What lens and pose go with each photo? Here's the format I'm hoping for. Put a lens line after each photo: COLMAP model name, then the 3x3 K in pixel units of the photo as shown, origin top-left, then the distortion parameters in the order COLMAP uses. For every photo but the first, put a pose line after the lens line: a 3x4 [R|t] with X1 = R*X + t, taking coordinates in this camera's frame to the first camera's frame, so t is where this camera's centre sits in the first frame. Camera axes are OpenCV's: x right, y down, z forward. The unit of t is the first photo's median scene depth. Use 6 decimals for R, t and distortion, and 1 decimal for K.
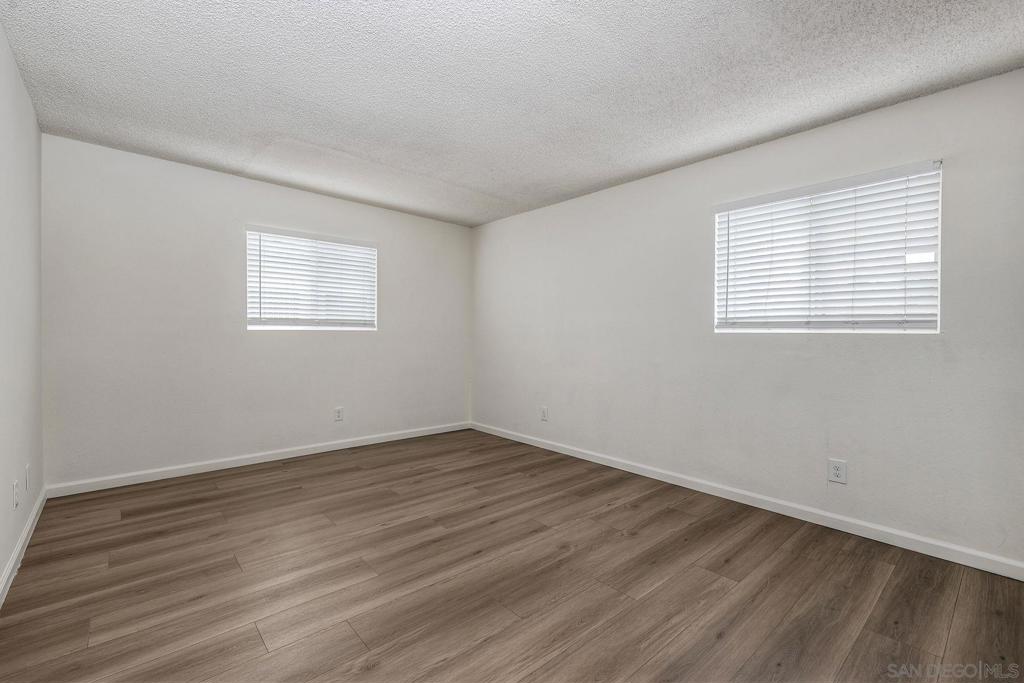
lens RADIAL K [[449.5, 0, 505.3], [0, 449.5, 338.4], [0, 0, 1]] dist [0.003295, 0.000127]
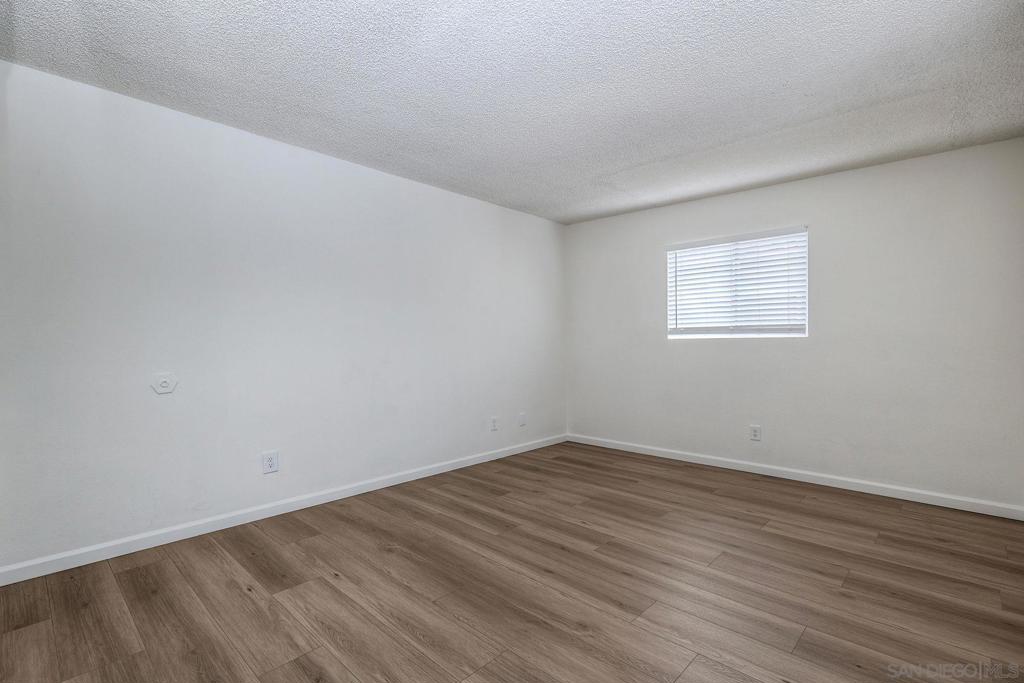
lens RADIAL K [[449.5, 0, 505.3], [0, 449.5, 338.4], [0, 0, 1]] dist [0.003295, 0.000127]
pose [[0.106798, -0.016908, -0.994137, 0.645906], [-0.004319, 0.999838, -0.017469, 0.001135], [0.994271, 0.006160, 0.106707, 0.590501]]
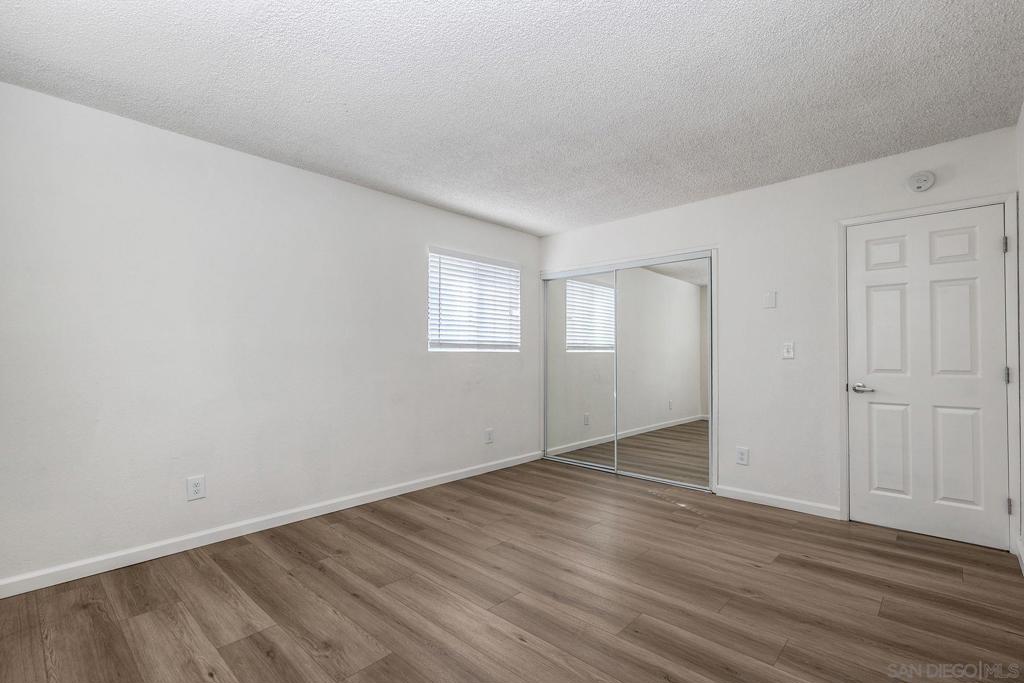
lens RADIAL K [[500.6, 0, 496.6], [0, 500.6, 343.1], [0, 0, 1]] dist [0.001039, -0.000050]
pose [[-0.114452, 0.004558, 0.993418, -0.863965], [0.007214, 0.999967, -0.003757, -0.028620], [-0.993403, 0.006737, -0.114481, 0.945643]]
